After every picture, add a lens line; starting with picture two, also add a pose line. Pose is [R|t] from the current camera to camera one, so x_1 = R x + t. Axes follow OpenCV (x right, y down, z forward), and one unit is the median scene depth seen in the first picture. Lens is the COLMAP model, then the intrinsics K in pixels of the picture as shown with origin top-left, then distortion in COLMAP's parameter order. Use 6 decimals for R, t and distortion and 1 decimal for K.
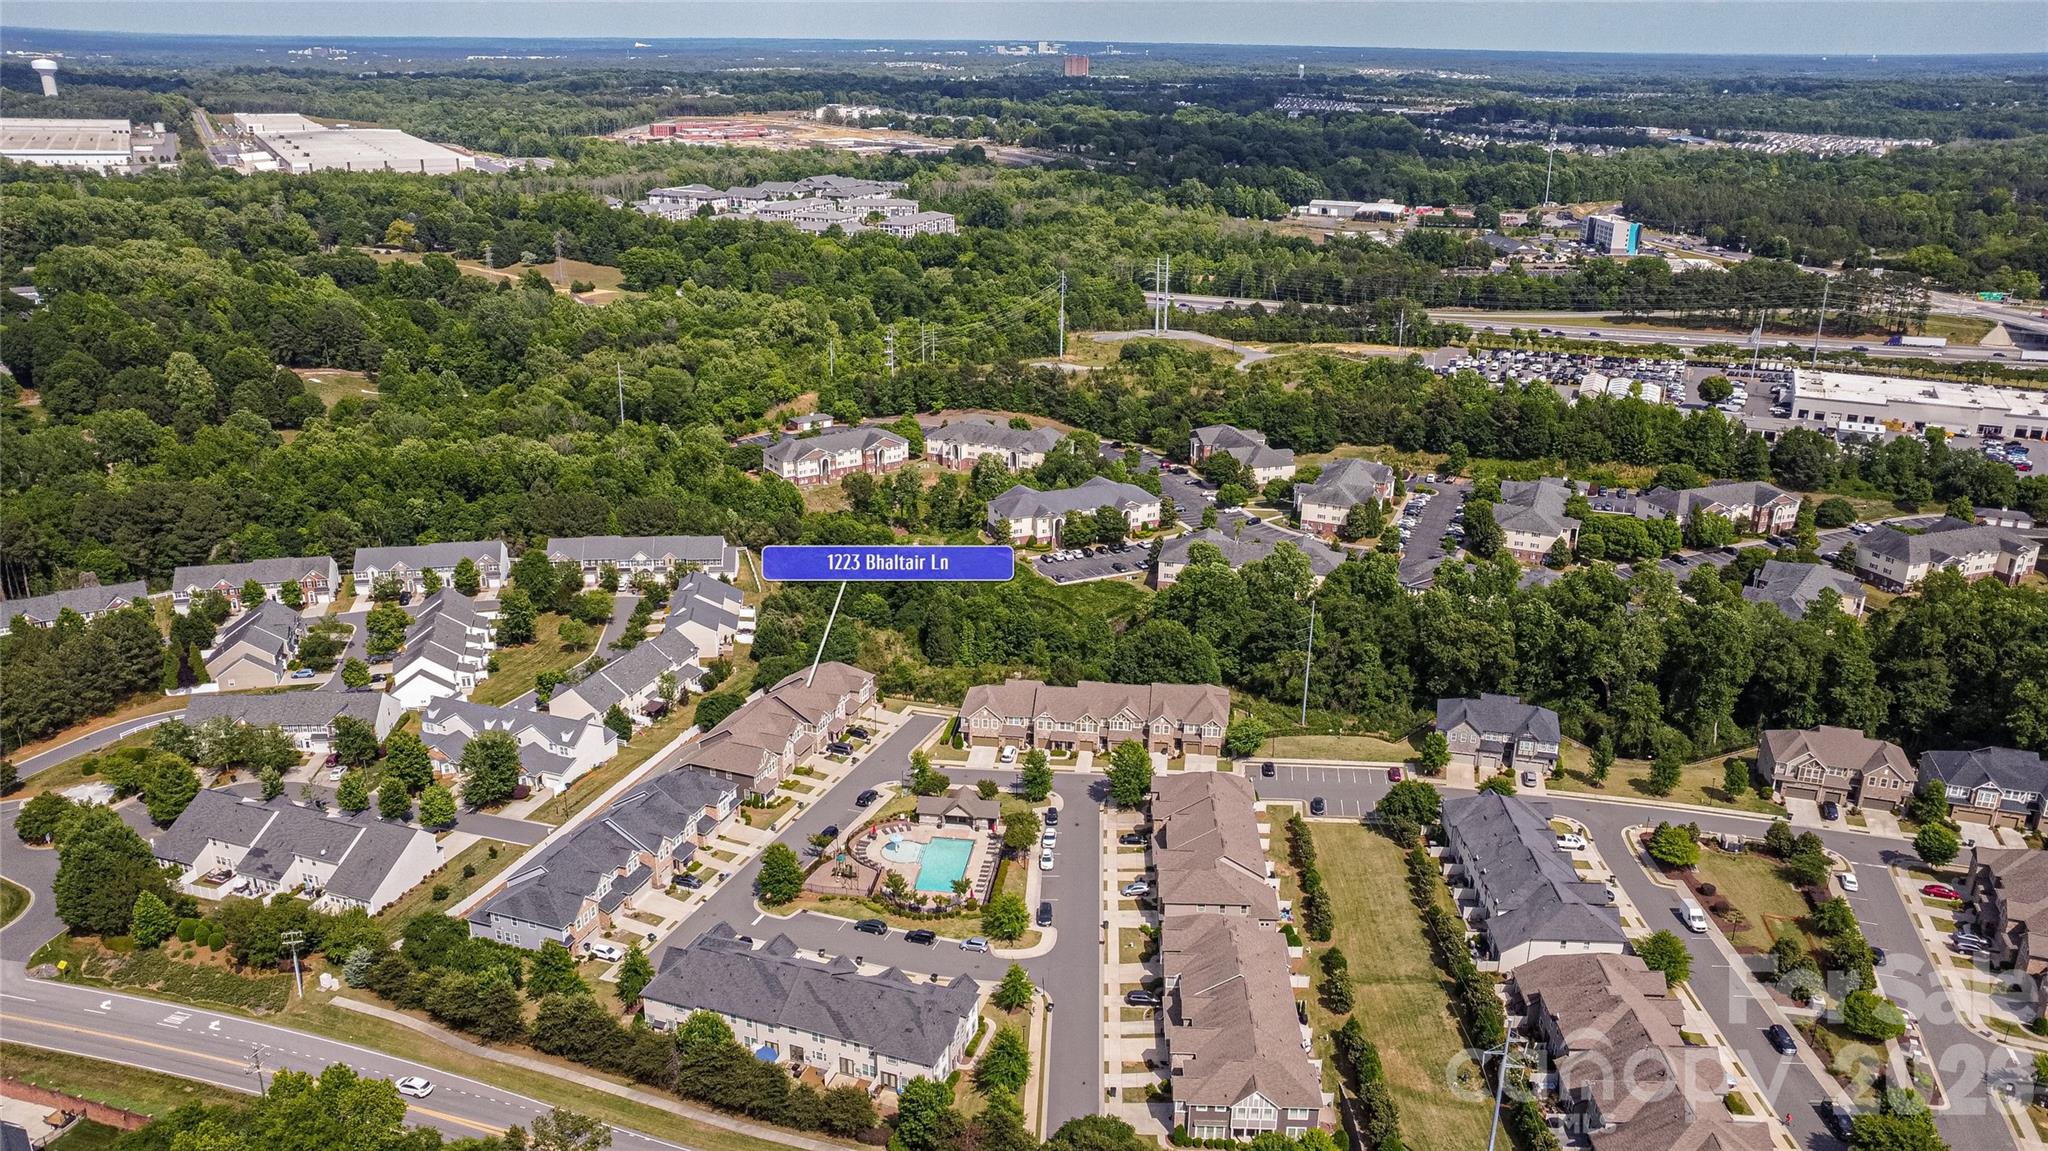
lens RADIAL K [[1623.9, 0, 1030.9], [0, 1623.9, 570.1], [0, 0, 1]] dist [-0.172187, 0.296726]
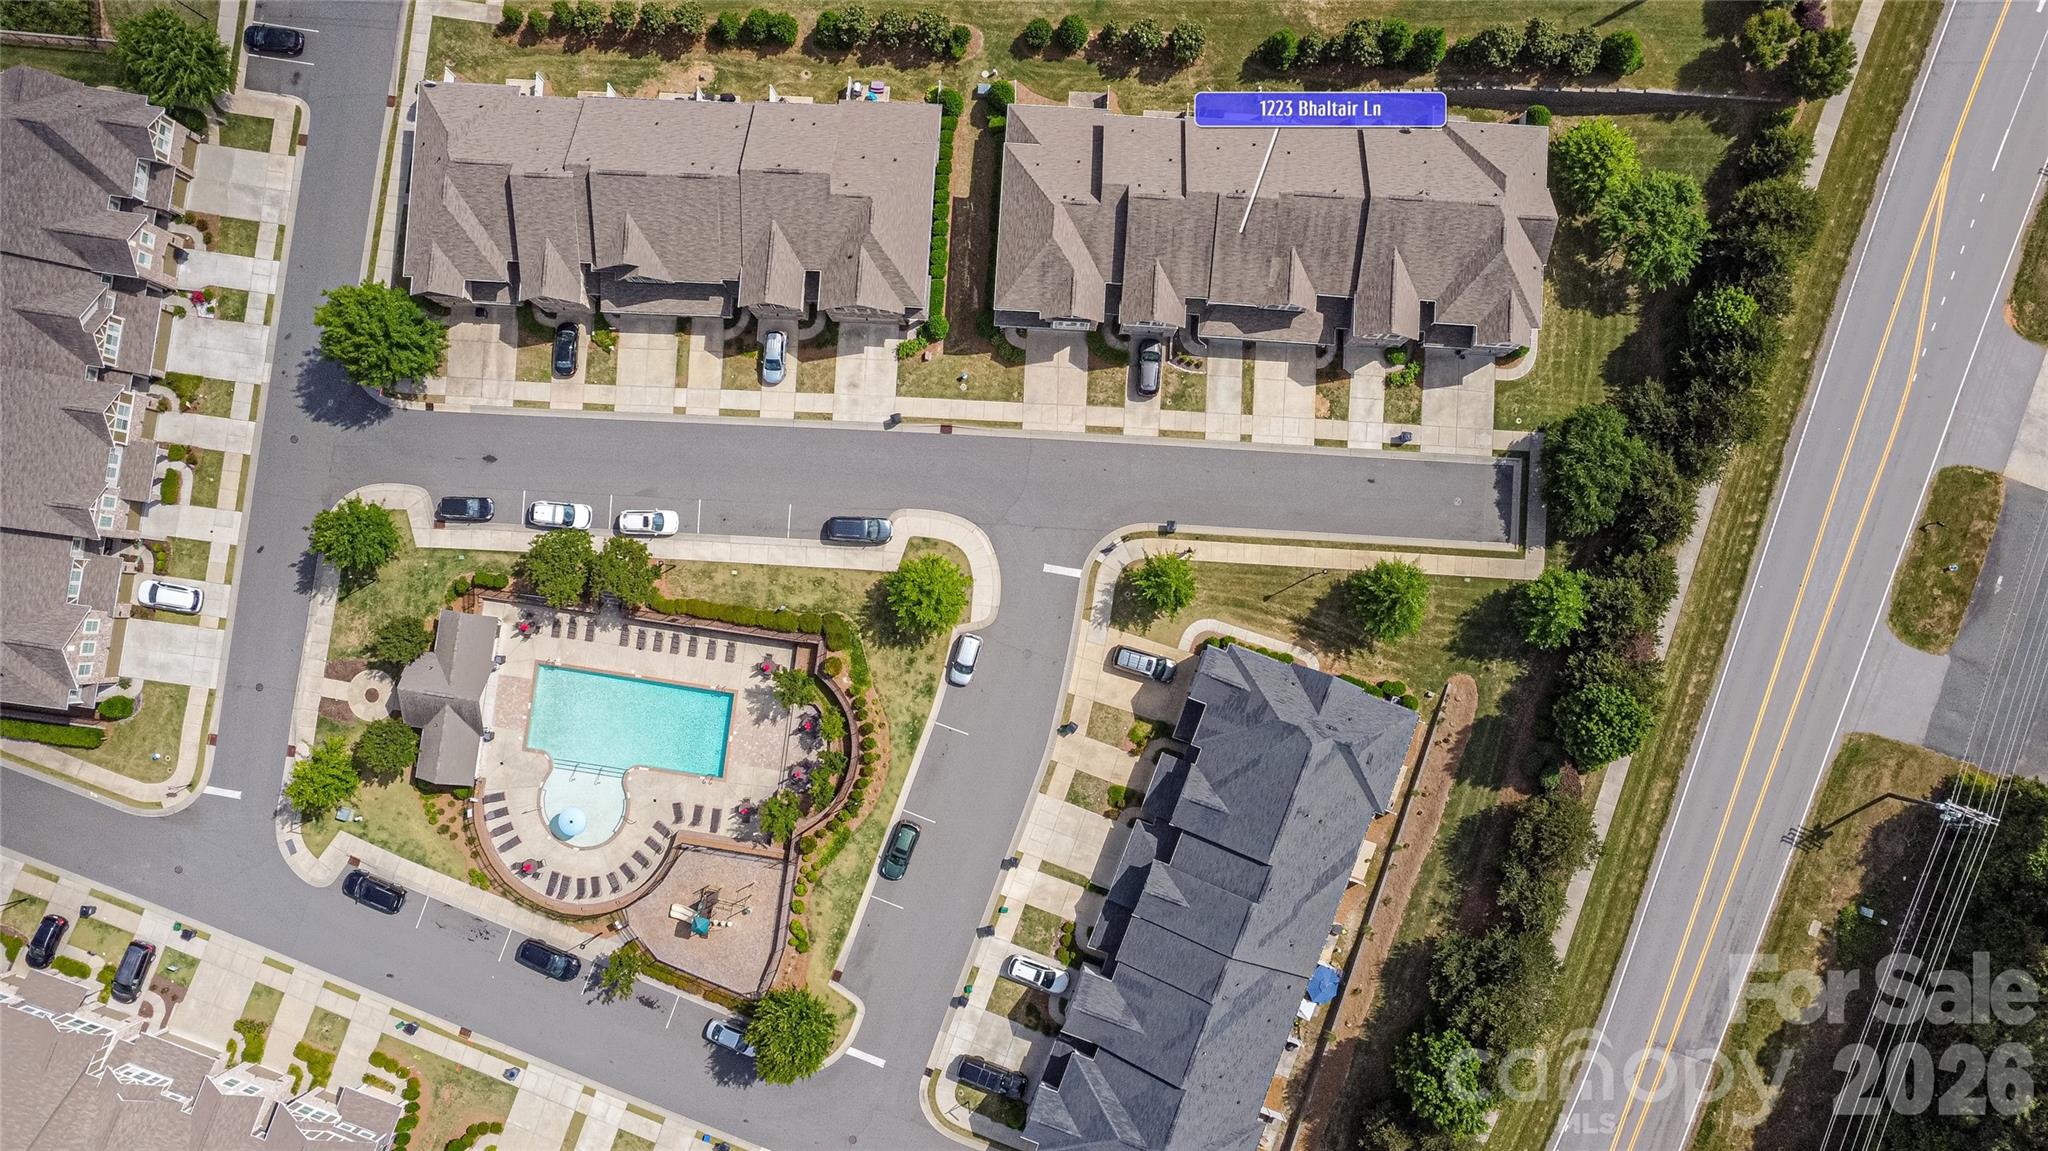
lens RADIAL K [[1536.6, 0, 1014.3], [0, 1536.6, 582.0], [0, 0, 1]] dist [-0.178627, 0.347135]
pose [[0.014306, -0.999730, 0.018297, -0.015620], [0.321460, 0.021926, 0.946669, -0.228163], [-0.946815, -0.007662, 0.321687, 0.696360]]
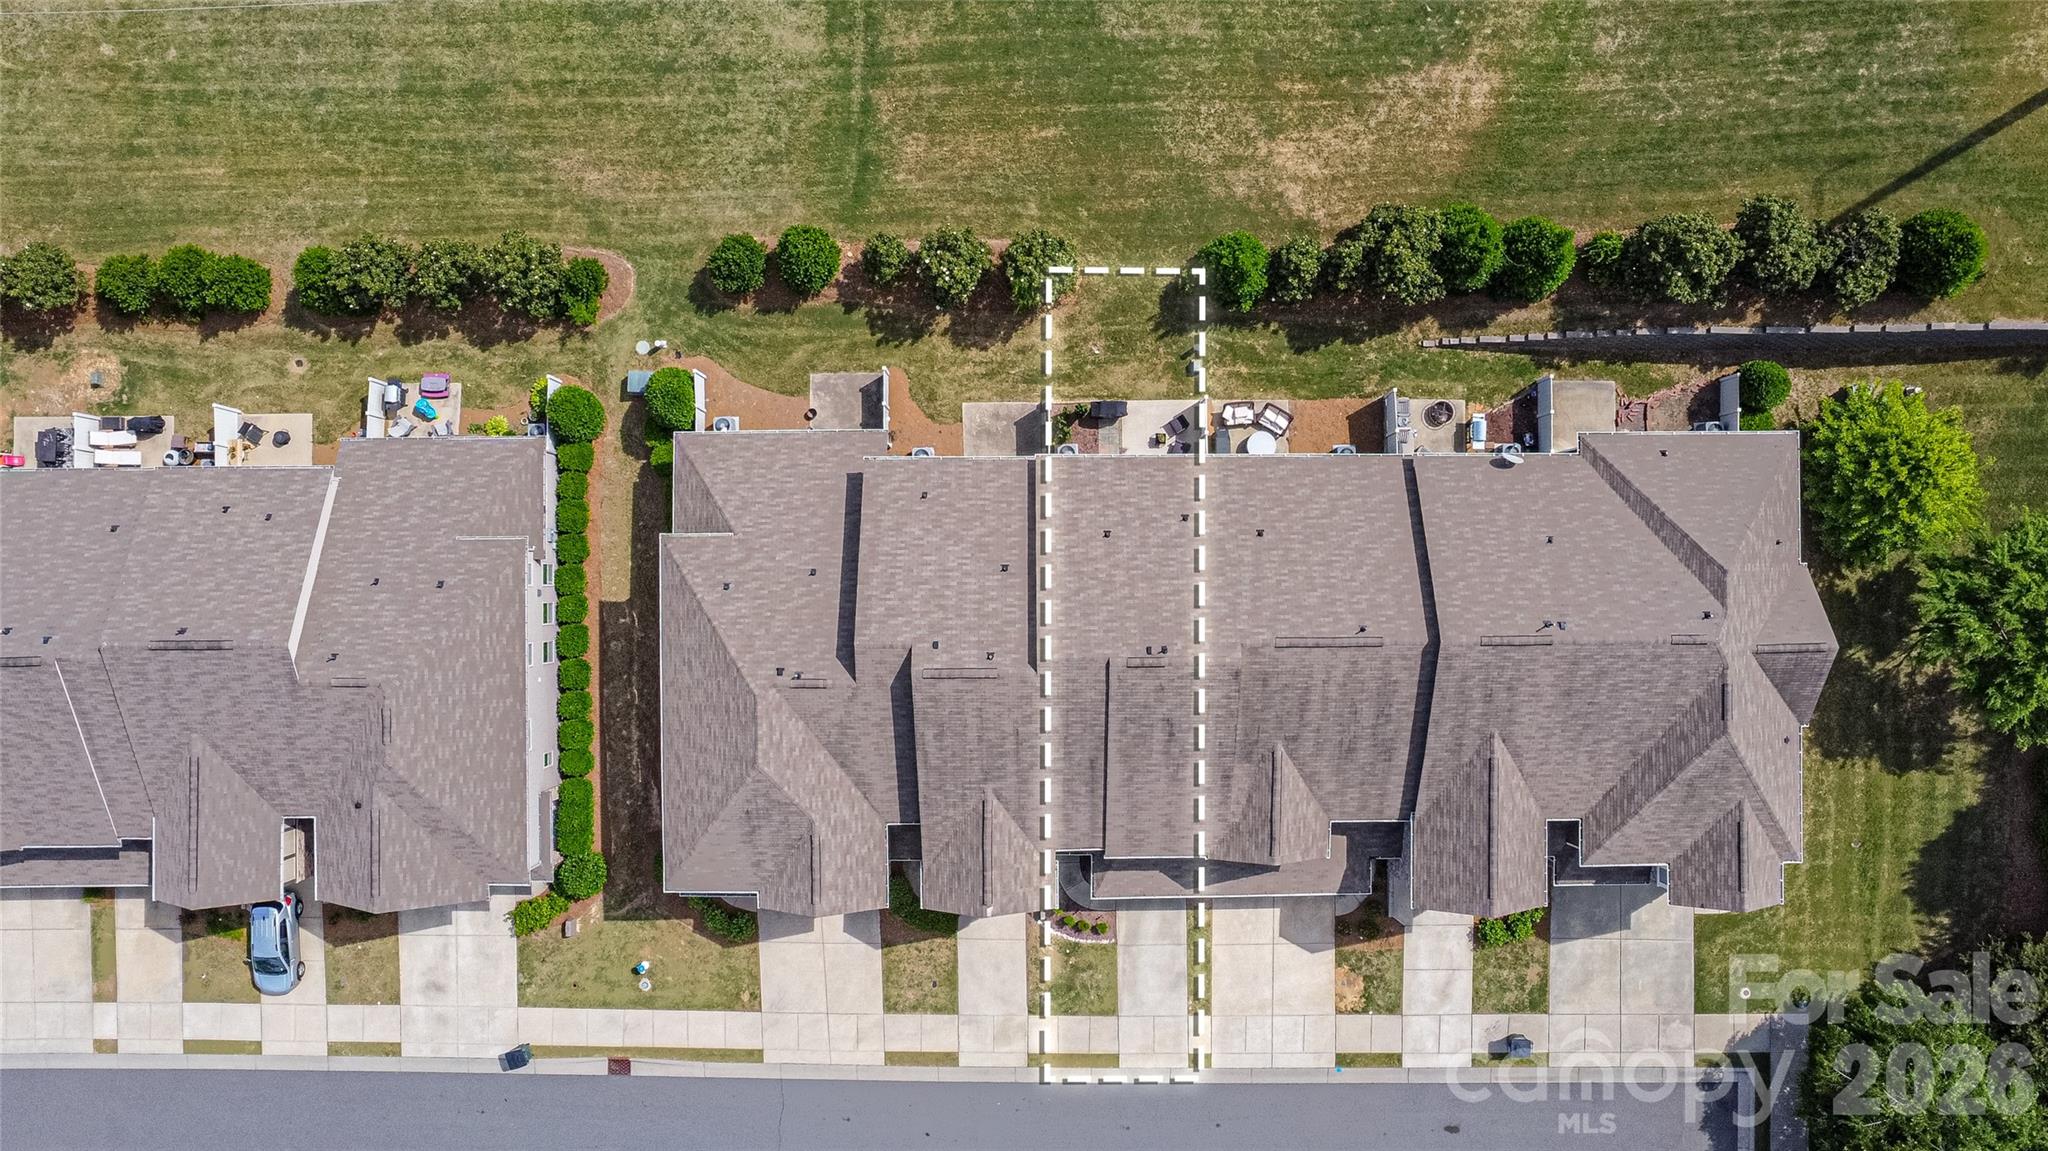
lens RADIAL K [[1623.9, 0, 1030.9], [0, 1623.9, 570.1], [0, 0, 1]] dist [-0.172187, 0.296726]
pose [[-0.050189, -0.998464, -0.023452, 0.116965], [0.315380, -0.038124, 0.948199, -0.011150], [-0.947637, 0.040193, 0.316809, 0.722674]]
